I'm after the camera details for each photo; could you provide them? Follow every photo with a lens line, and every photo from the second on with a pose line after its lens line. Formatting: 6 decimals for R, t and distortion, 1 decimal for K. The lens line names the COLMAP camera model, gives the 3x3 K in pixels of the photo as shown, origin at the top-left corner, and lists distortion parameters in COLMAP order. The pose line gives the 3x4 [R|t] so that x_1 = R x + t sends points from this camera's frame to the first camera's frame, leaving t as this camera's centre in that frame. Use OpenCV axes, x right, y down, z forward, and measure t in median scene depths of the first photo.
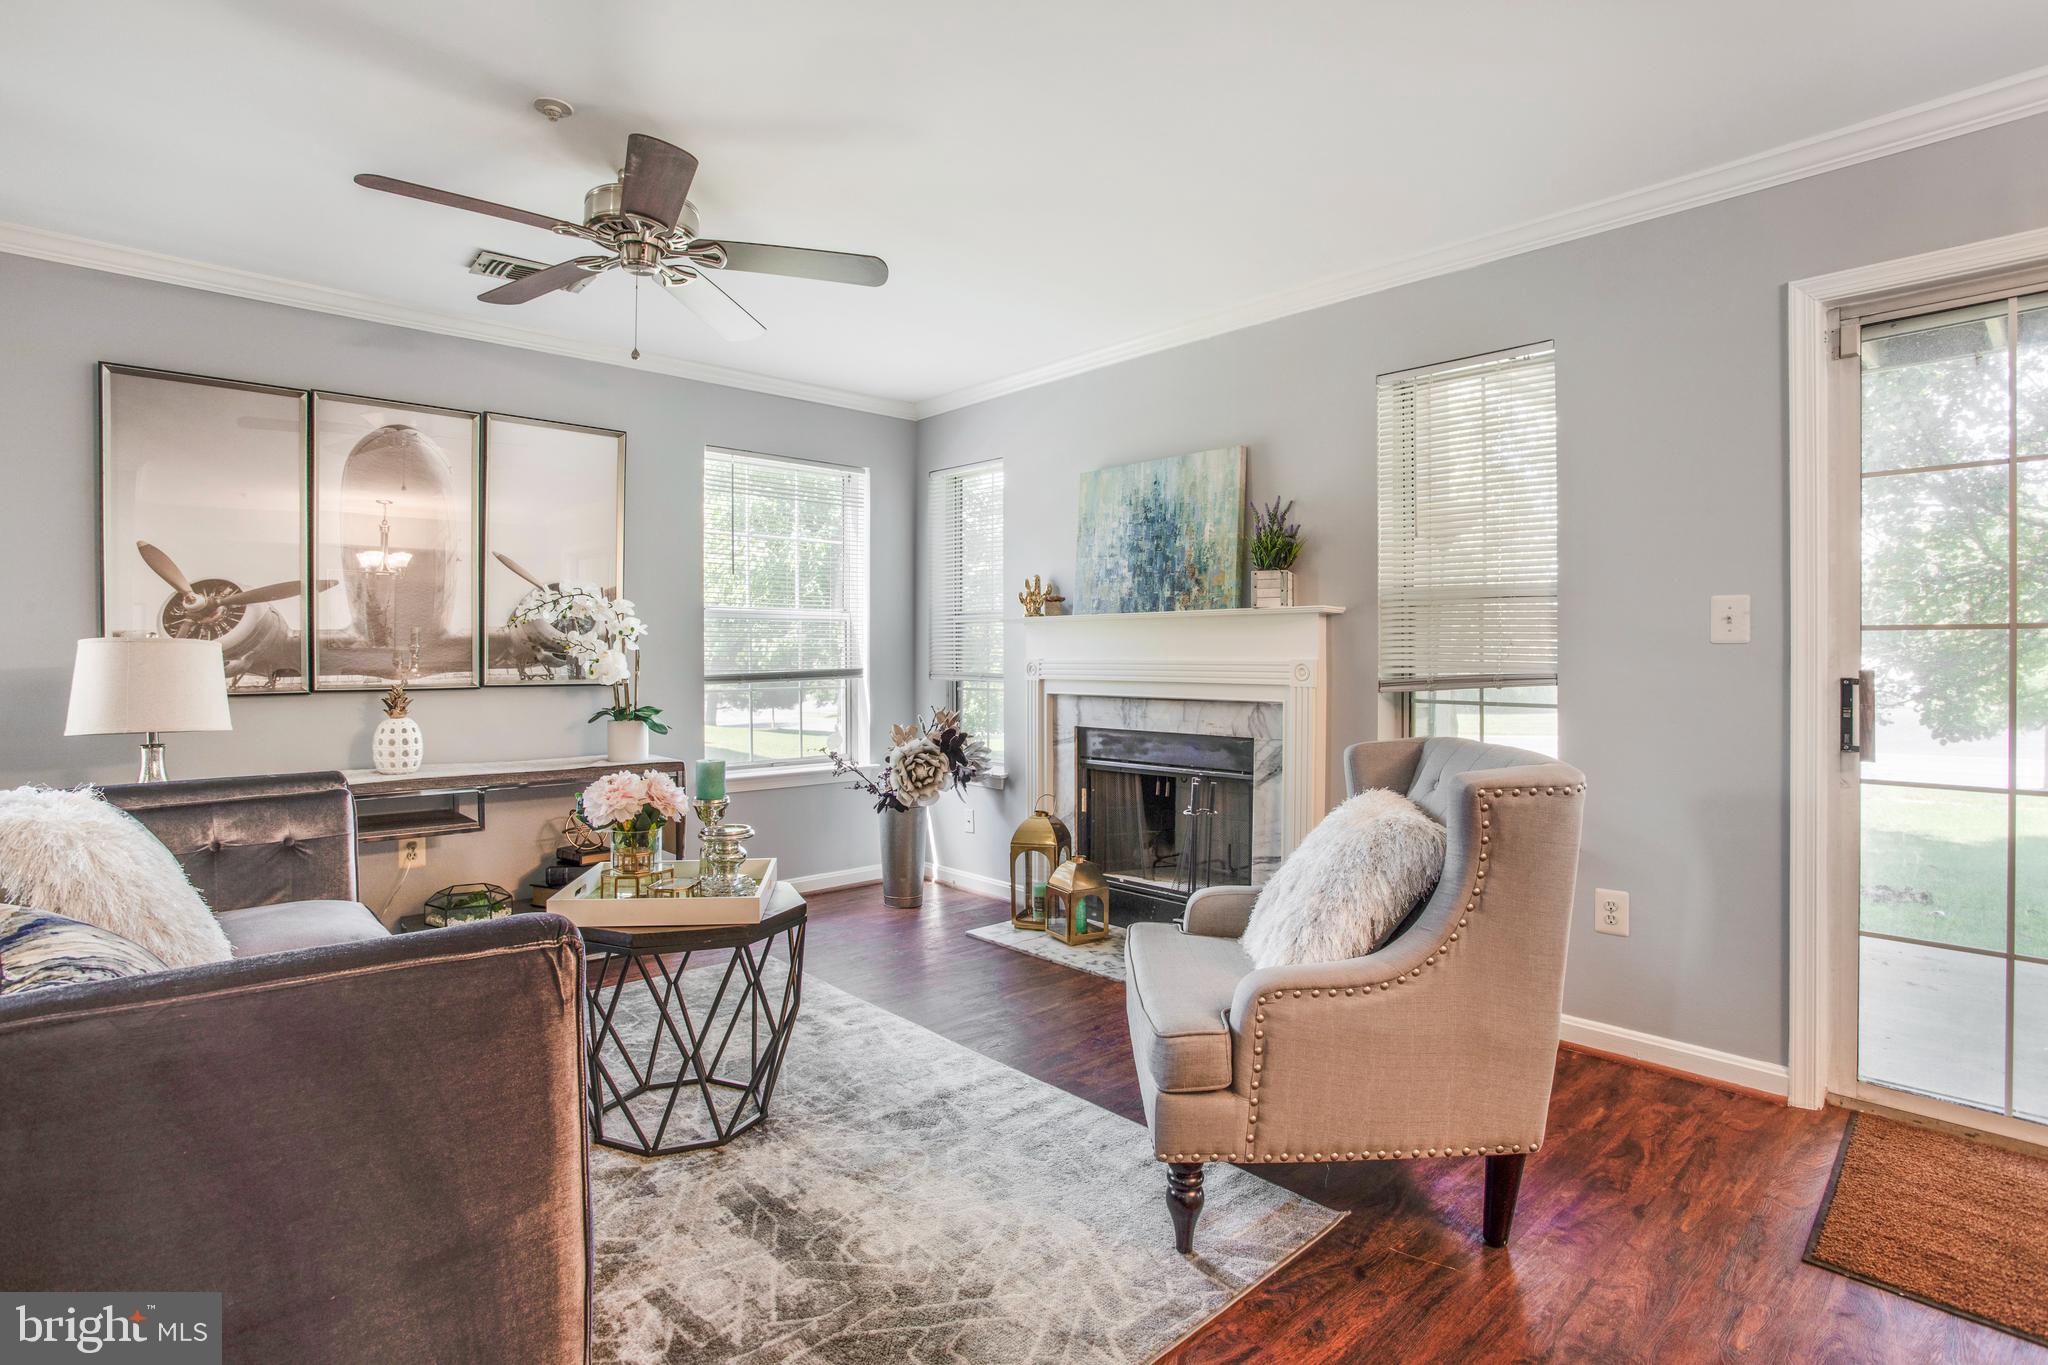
lens RADIAL K [[999.5, 0, 1022.3], [0, 999.5, 668.6], [0, 0, 1]] dist [-0.044850, 0.002003]
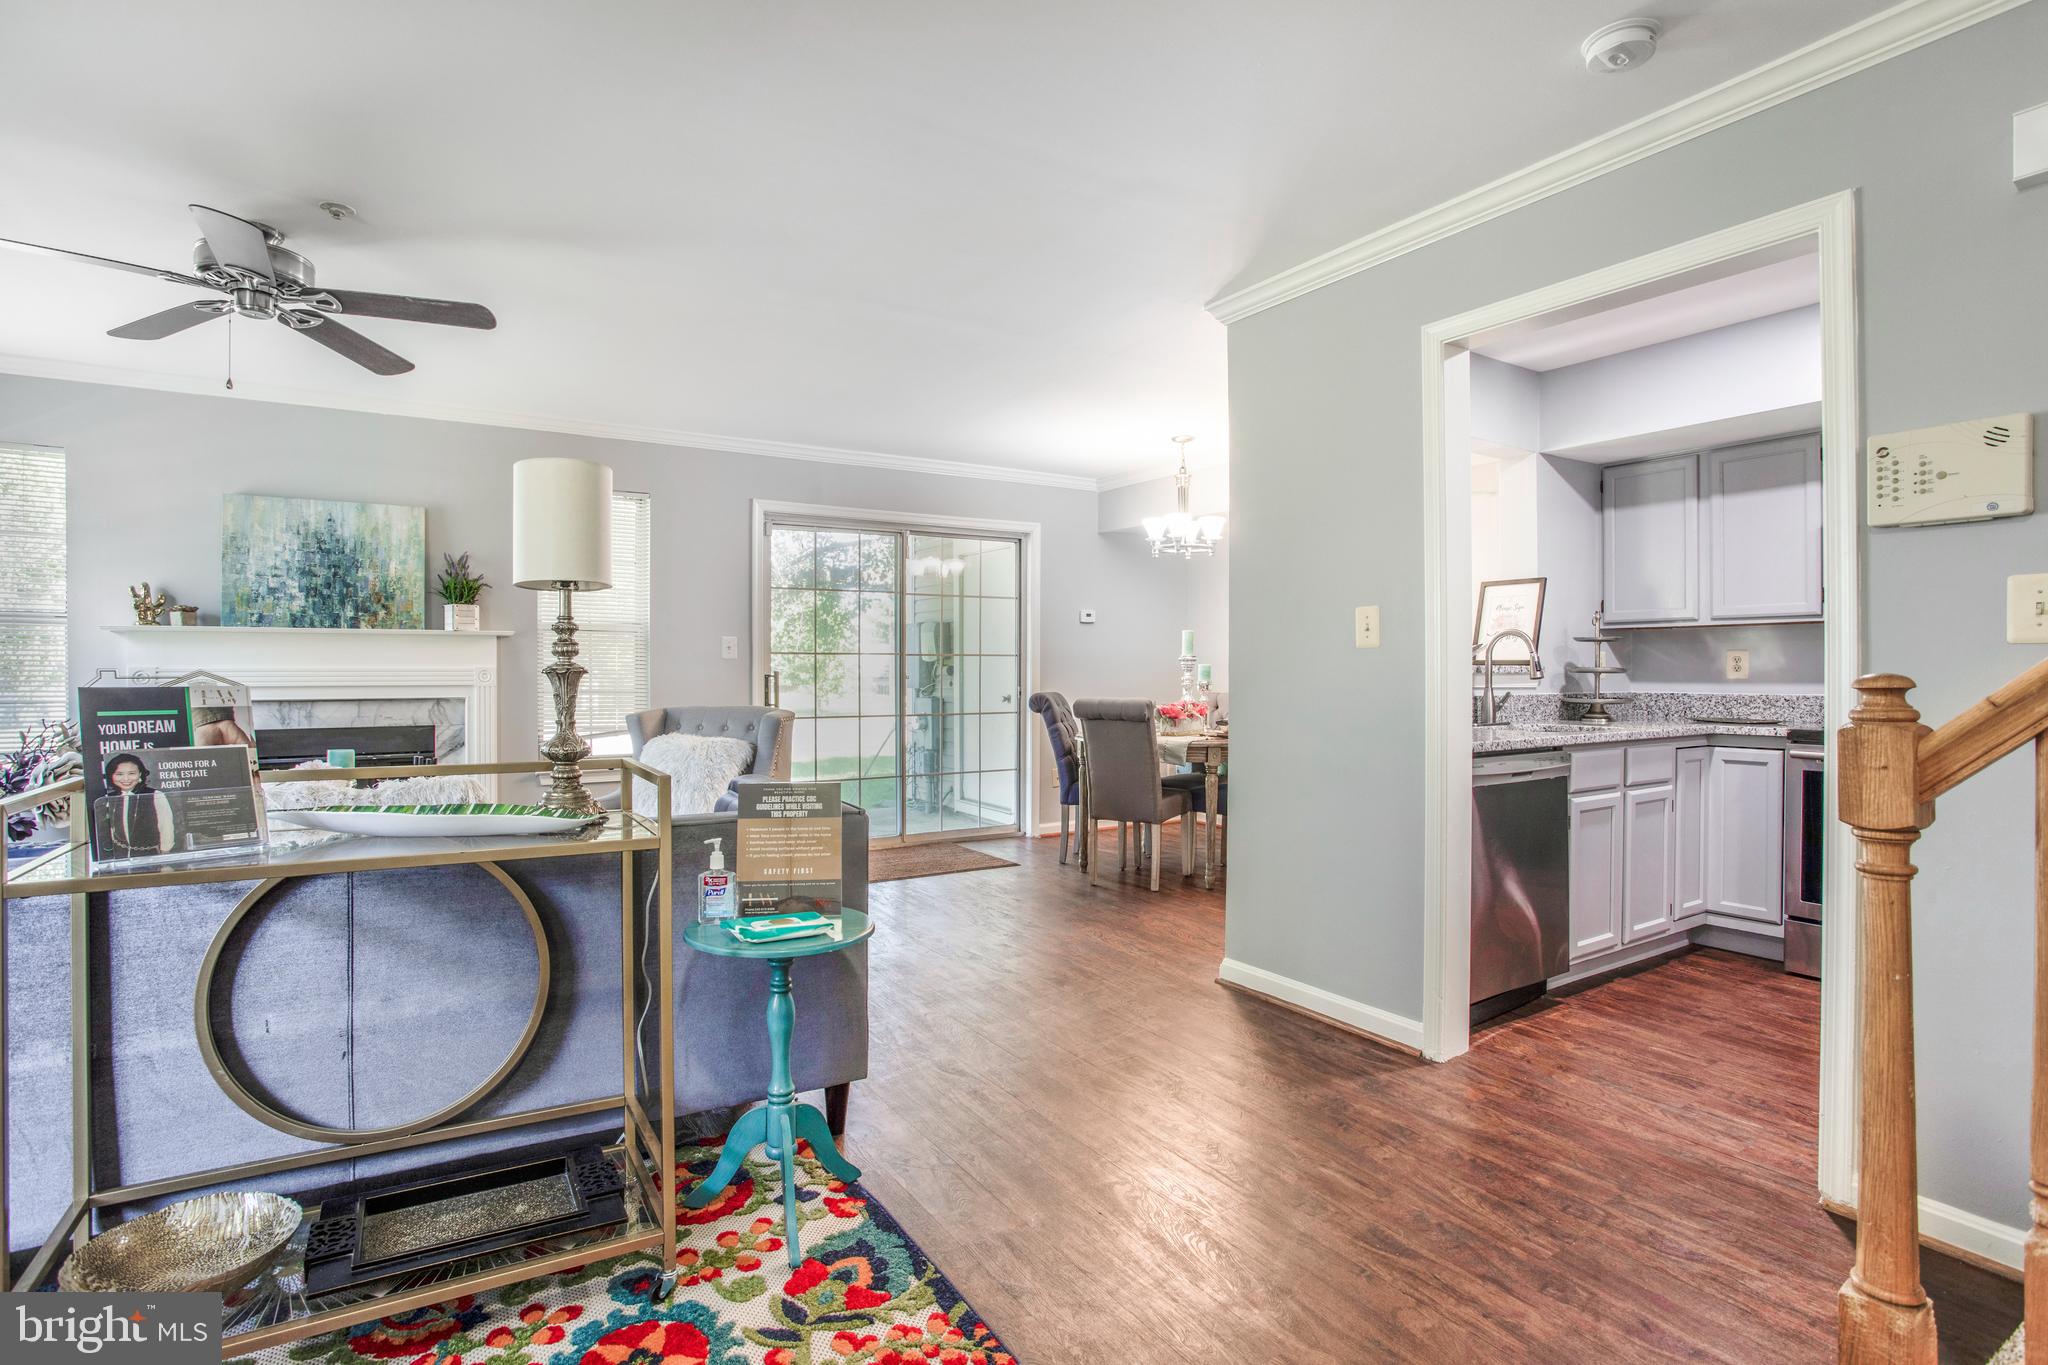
lens RADIAL K [[999.5, 0, 1022.3], [0, 999.5, 668.6], [0, 0, 1]] dist [-0.044850, 0.002003]
pose [[0.184738, -0.002926, 0.982783, -0.887077], [0.012165, 0.999926, 0.000691, 0.001360], [-0.982712, 0.011828, 0.184760, -0.033140]]
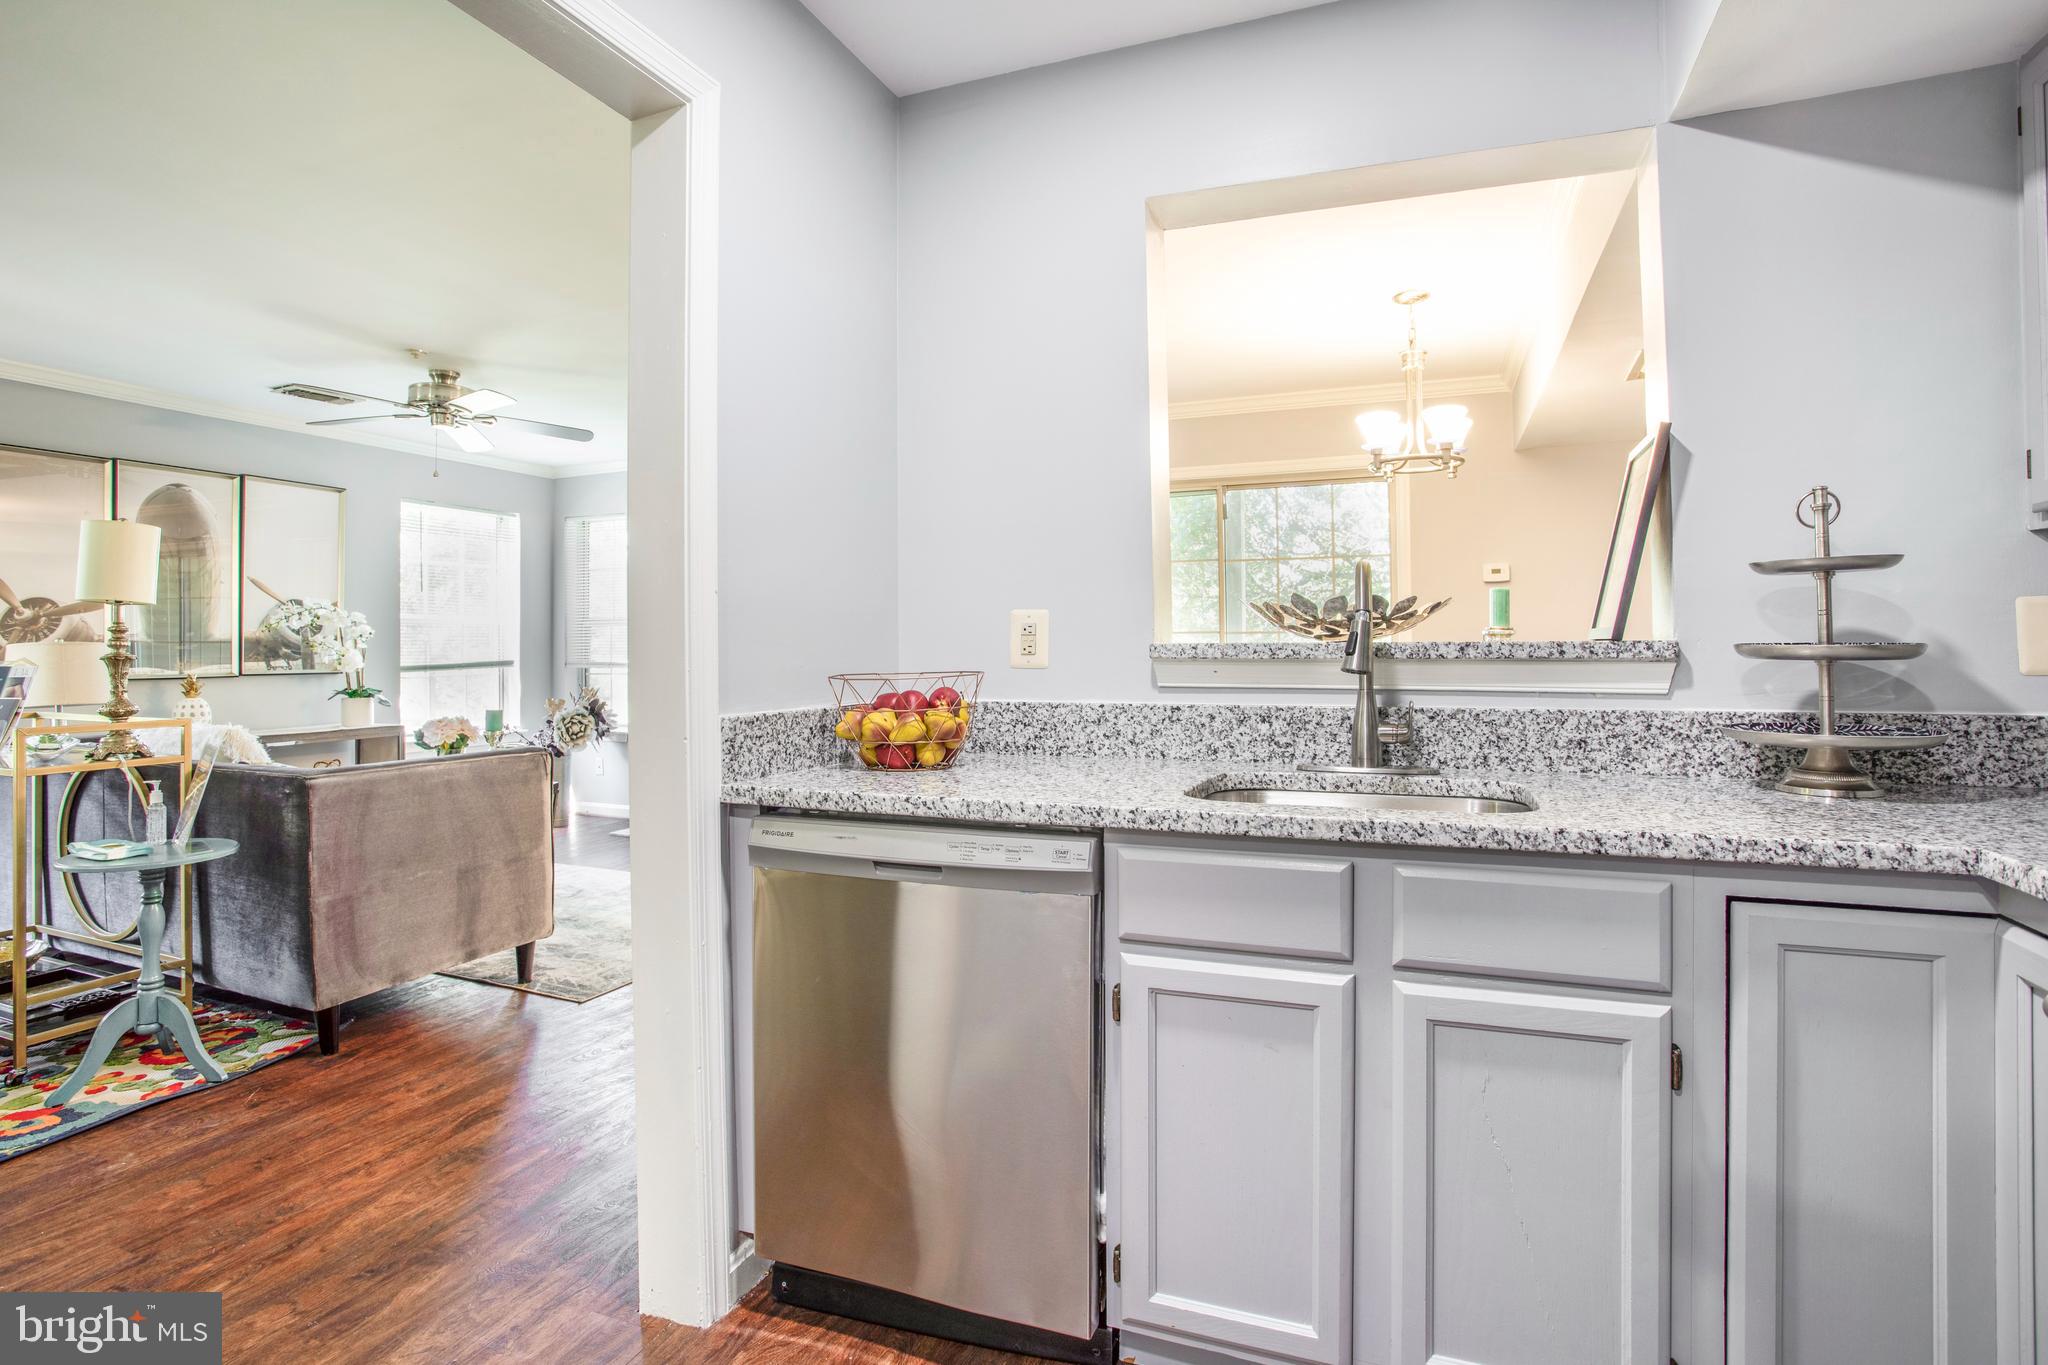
lens RADIAL K [[1004.0, 0, 1034.1], [0, 1004.0, 633.0], [0, 0, 1]] dist [-0.066243, 0.026763]
pose [[0.898488, -0.001427, 0.438996, -0.145334], [0.014187, 0.999567, -0.025788, 0.009833], [-0.438769, 0.029398, 0.898119, -0.675763]]
